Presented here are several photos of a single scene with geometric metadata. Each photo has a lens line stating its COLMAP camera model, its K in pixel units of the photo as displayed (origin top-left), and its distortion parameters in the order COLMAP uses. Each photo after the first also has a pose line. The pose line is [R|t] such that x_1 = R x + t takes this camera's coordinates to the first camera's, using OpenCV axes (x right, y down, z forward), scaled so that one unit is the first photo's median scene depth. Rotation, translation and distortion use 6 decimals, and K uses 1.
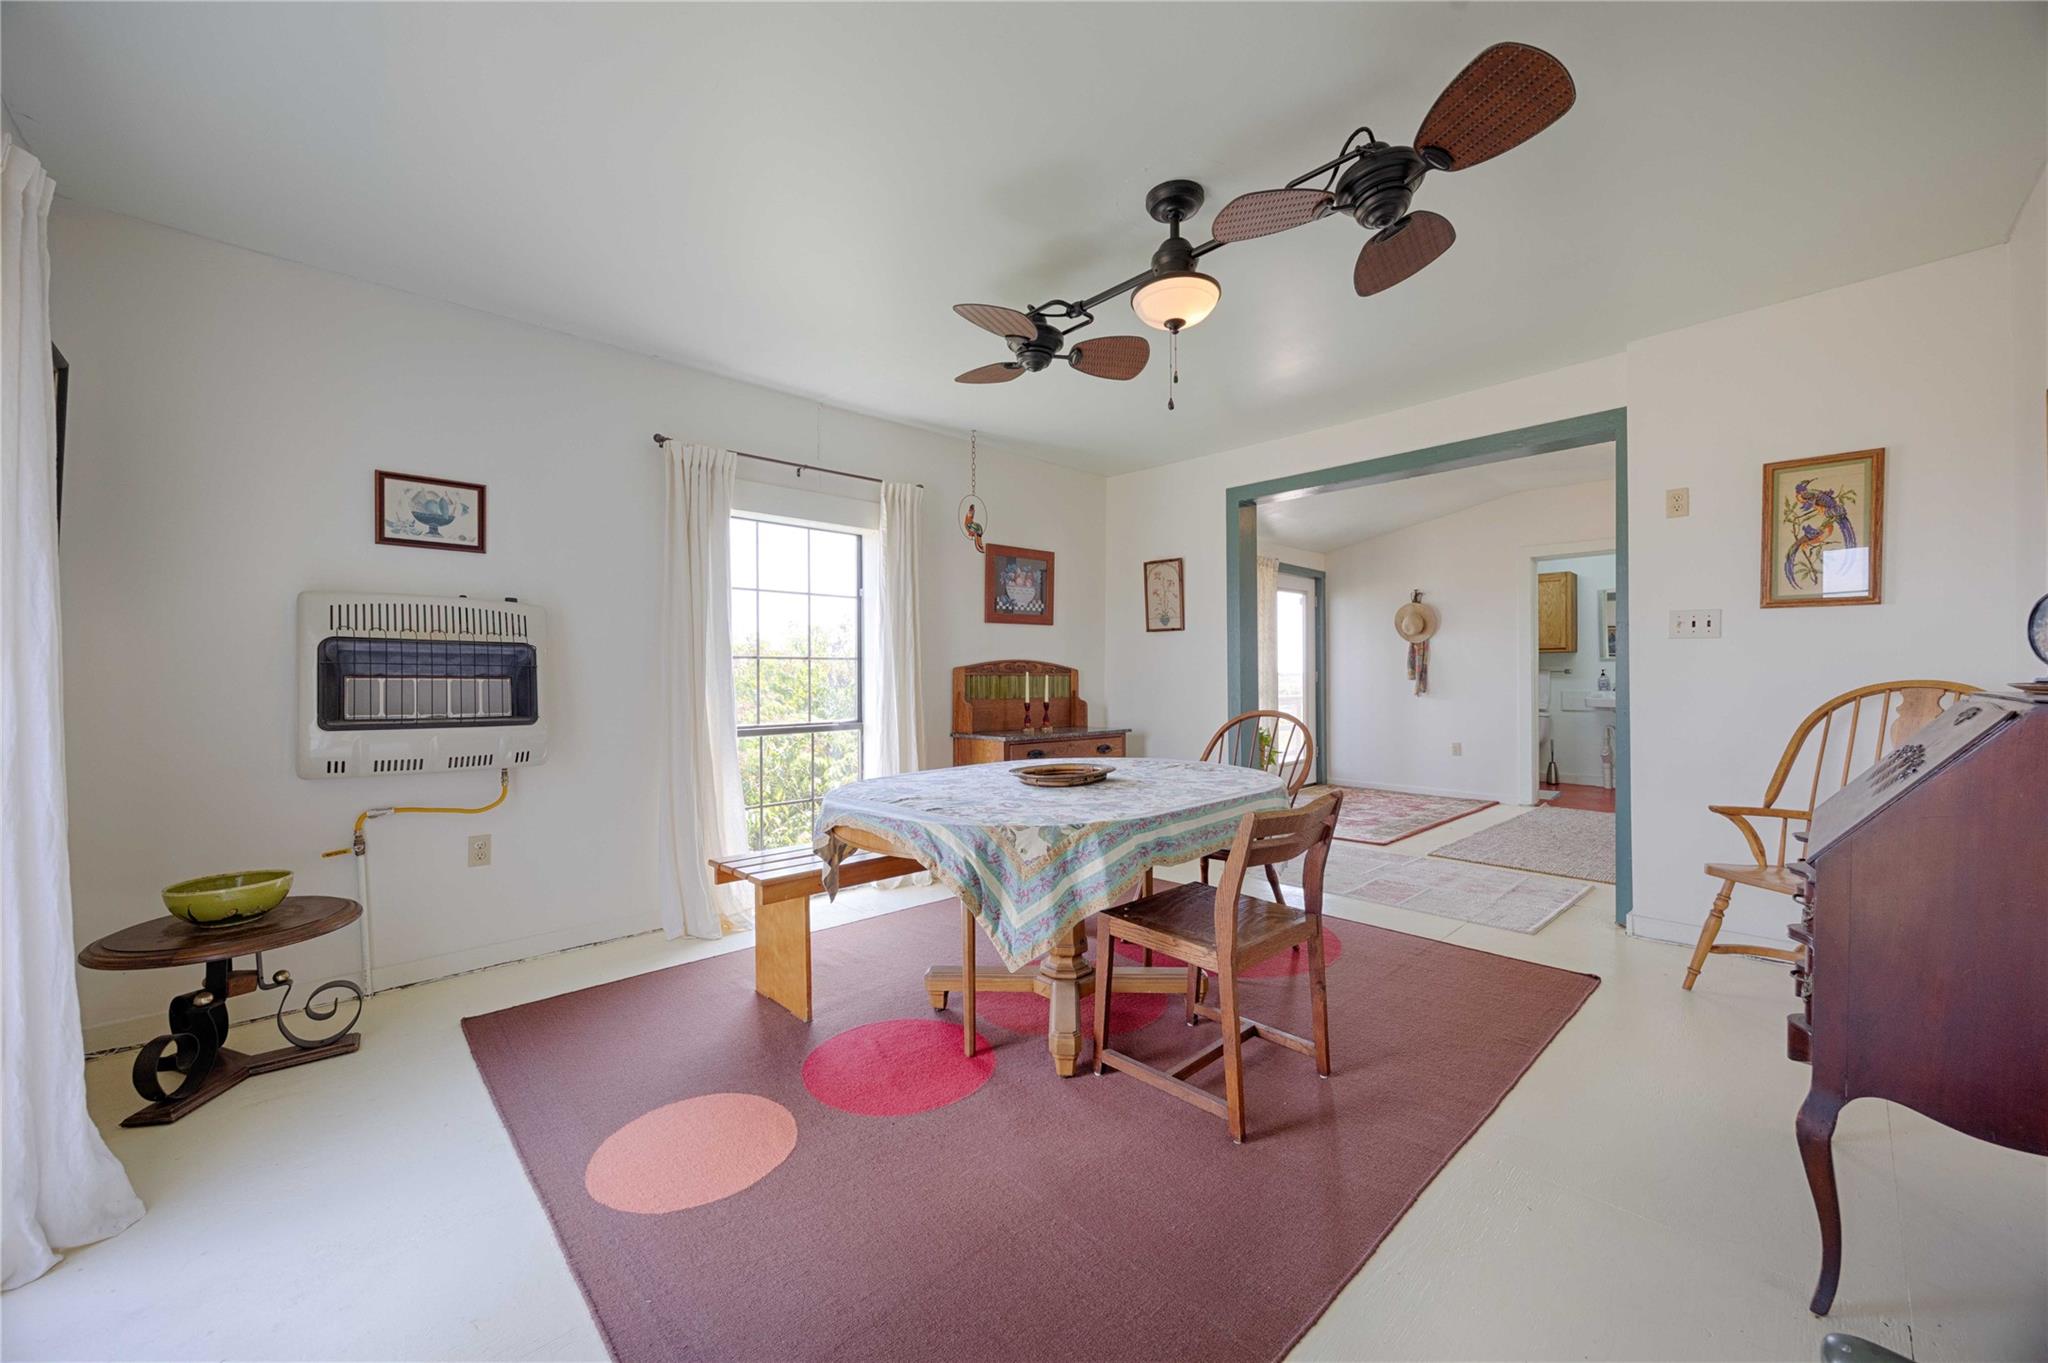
lens RADIAL K [[779.2, 0, 1029.3], [0, 779.2, 681.3], [0, 0, 1]] dist [-0.002639, -0.000035]
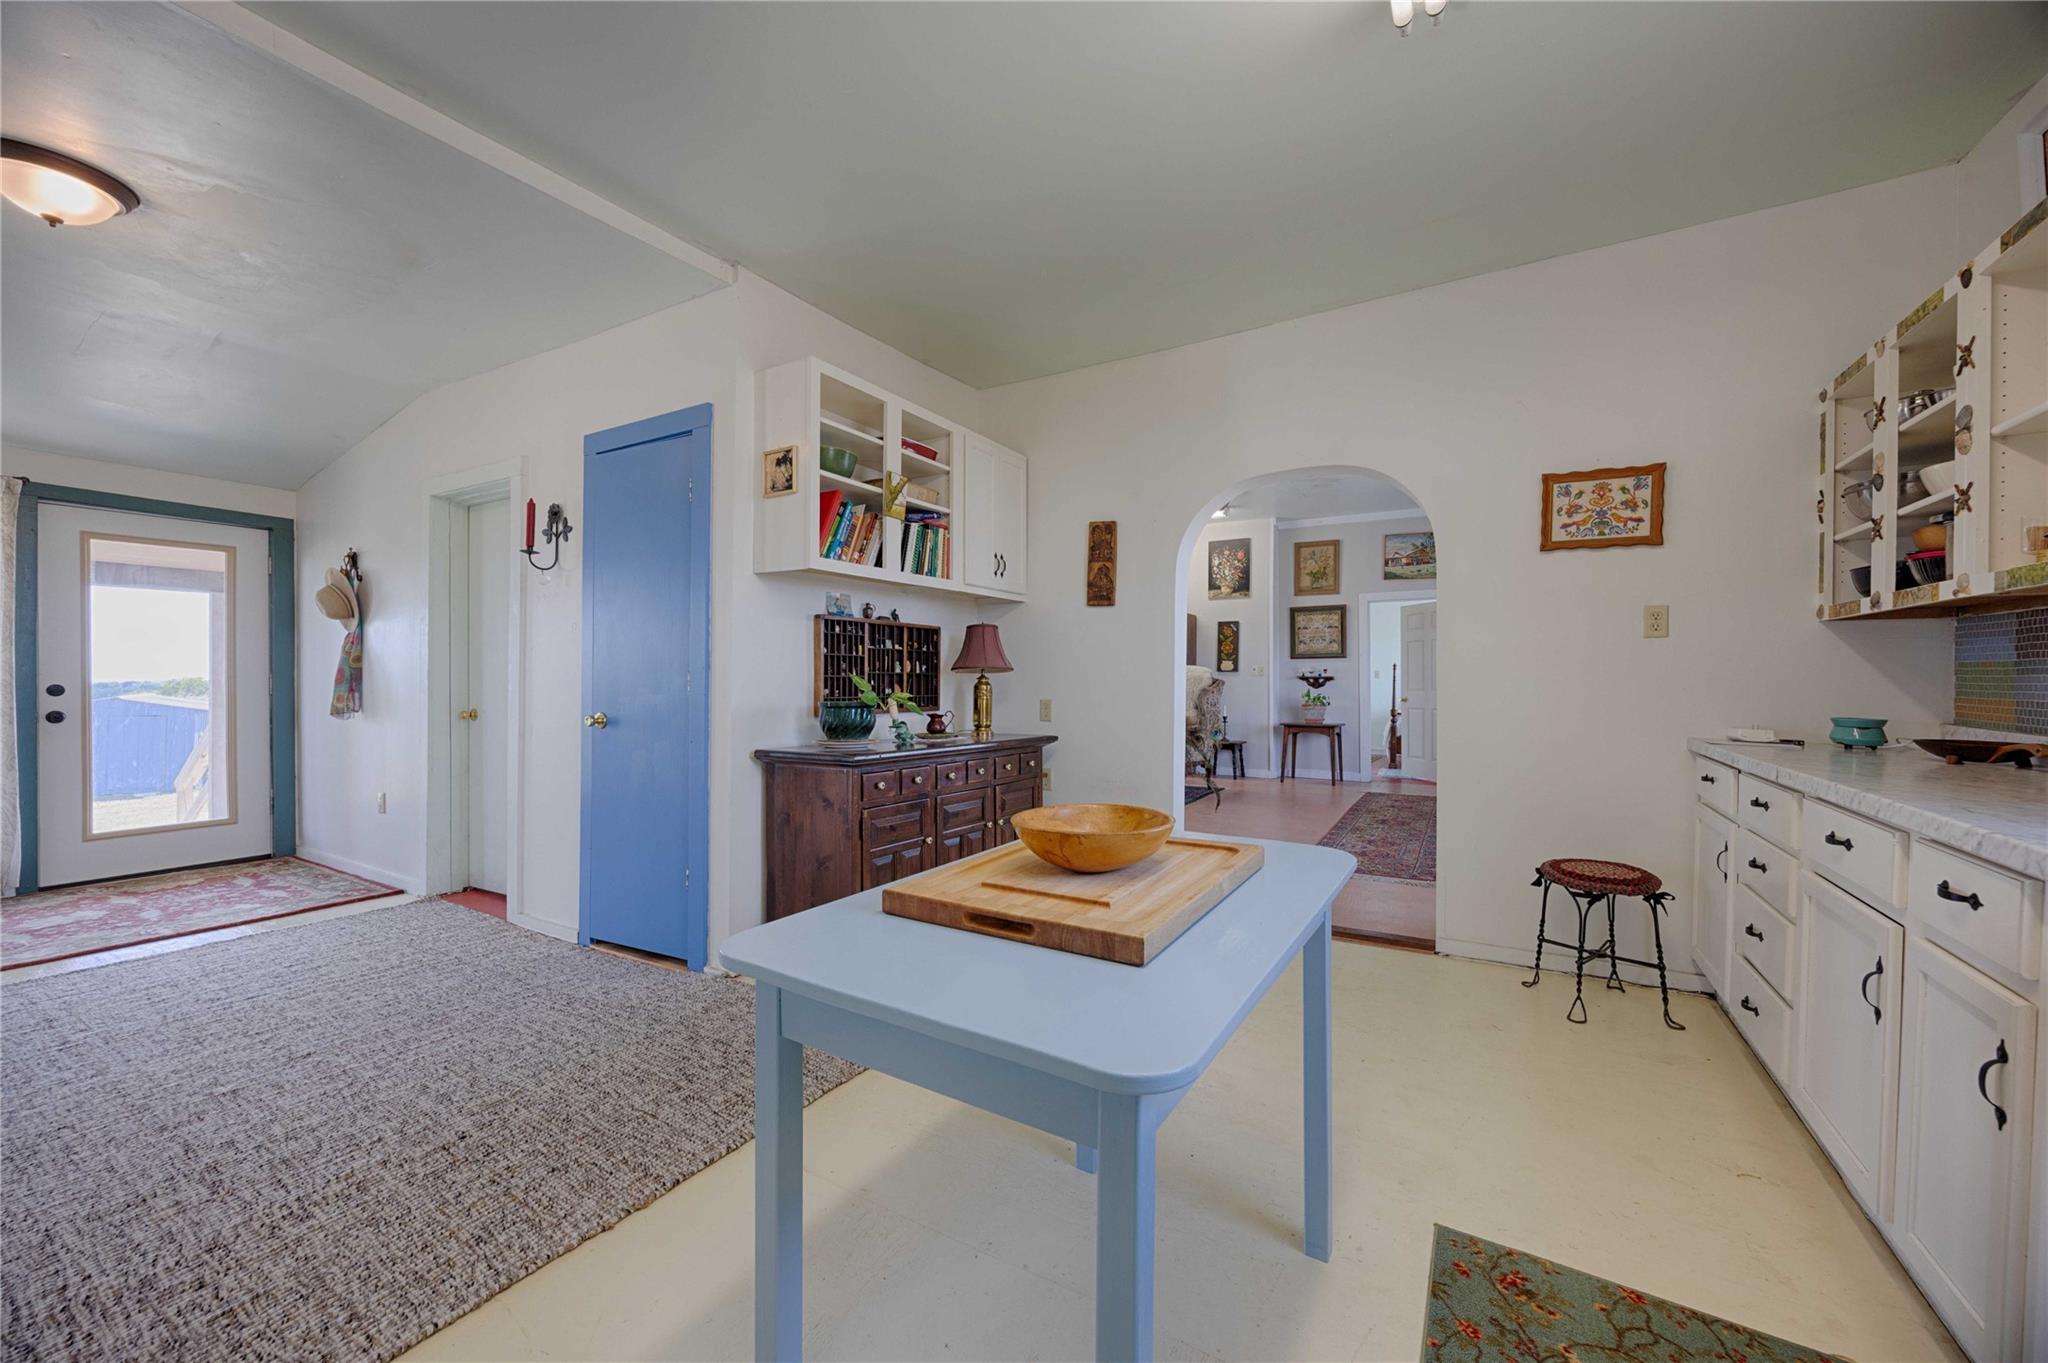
lens RADIAL K [[779.2, 0, 1029.3], [0, 779.2, 681.3], [0, 0, 1]] dist [-0.002639, -0.000035]
pose [[0.958789, 0.019102, 0.283476, 1.251082], [-0.020101, 0.999798, 0.000614, -0.033855], [-0.283407, -0.006287, 0.958979, 0.353387]]
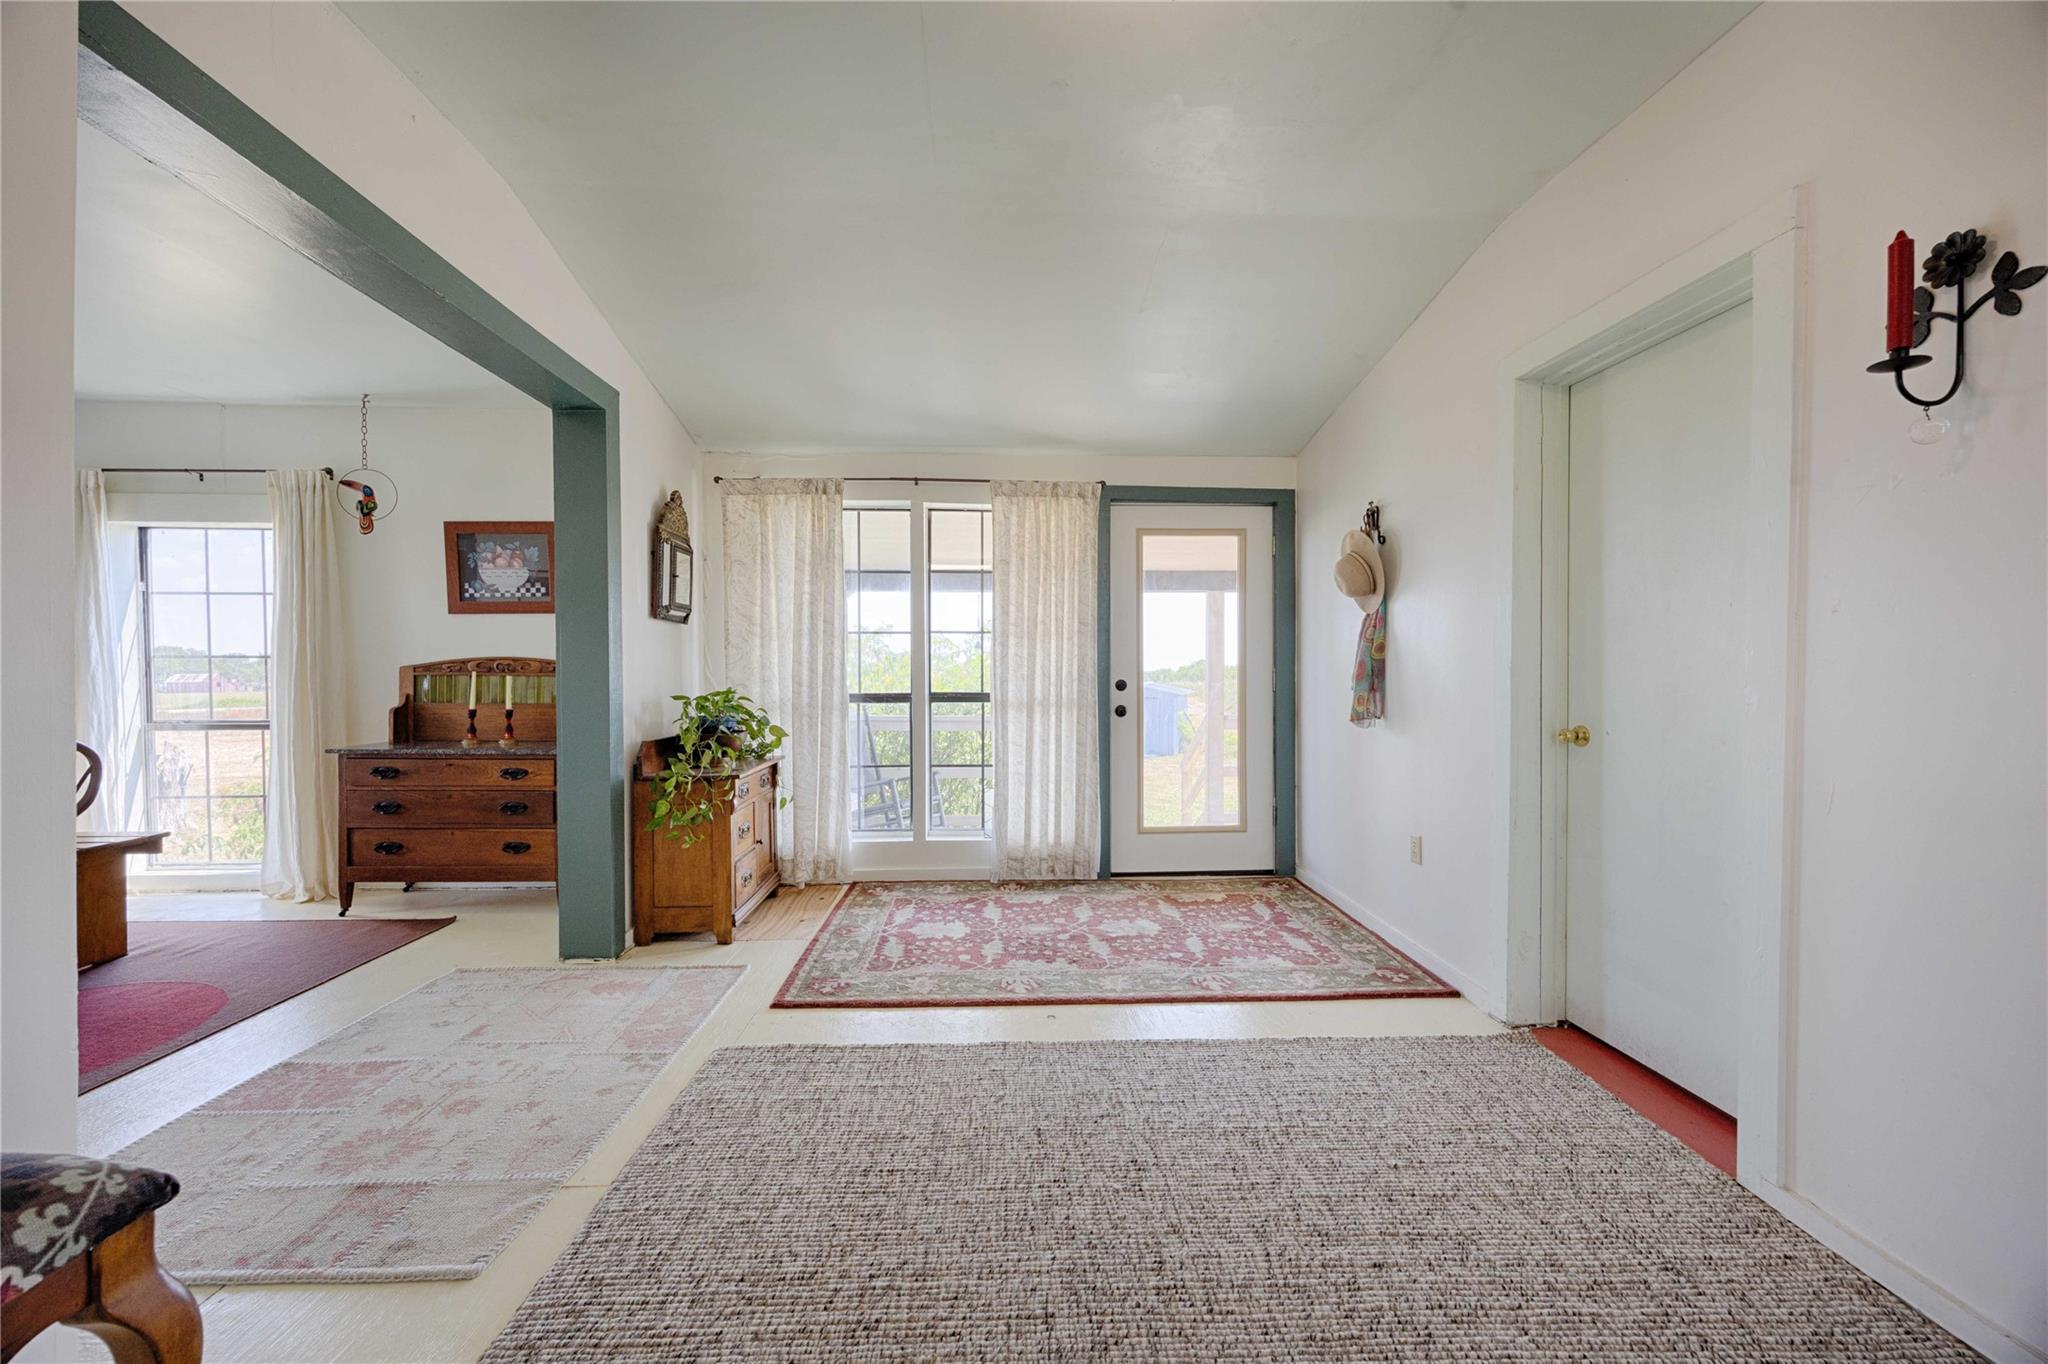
lens RADIAL K [[779.2, 0, 1029.3], [0, 779.2, 681.8], [0, 0, 1]] dist [-0.002639, -0.000035]
pose [[0.760465, 0.026518, -0.648837, 0.960479], [-0.009468, 0.999512, 0.029753, -0.031072], [0.649310, -0.016483, 0.760345, 0.735339]]
